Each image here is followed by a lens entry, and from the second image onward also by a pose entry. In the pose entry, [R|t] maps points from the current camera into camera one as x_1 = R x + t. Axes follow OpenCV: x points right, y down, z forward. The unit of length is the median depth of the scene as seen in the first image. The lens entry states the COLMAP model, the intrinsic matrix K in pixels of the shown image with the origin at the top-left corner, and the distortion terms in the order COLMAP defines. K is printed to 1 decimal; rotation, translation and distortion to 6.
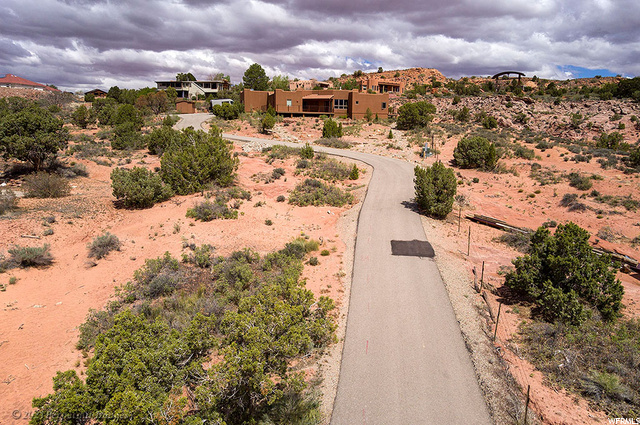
lens RADIAL K [[506.4, 0, 320.0], [0, 506.4, 212.5], [0, 0, 1]] dist [-0.008192, -0.000099]
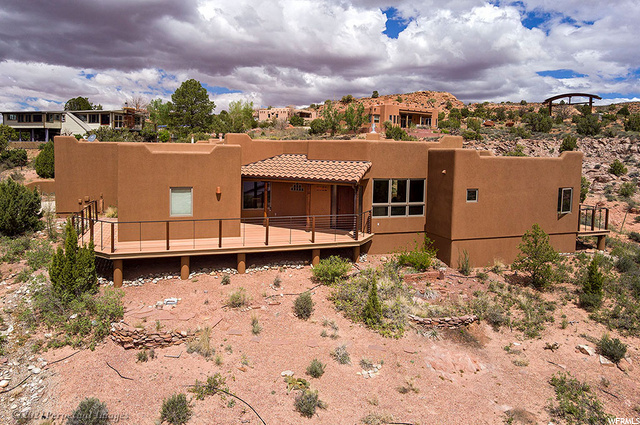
lens RADIAL K [[432.2, 0, 305.3], [0, 432.2, 183.4], [0, 0, 1]] dist [-0.034922, 0.002897]
pose [[0.999276, -0.014072, 0.035342, -0.007213], [0.017009, 0.996302, -0.084223, -0.135602], [-0.034026, 0.084763, 0.995820, 0.526004]]
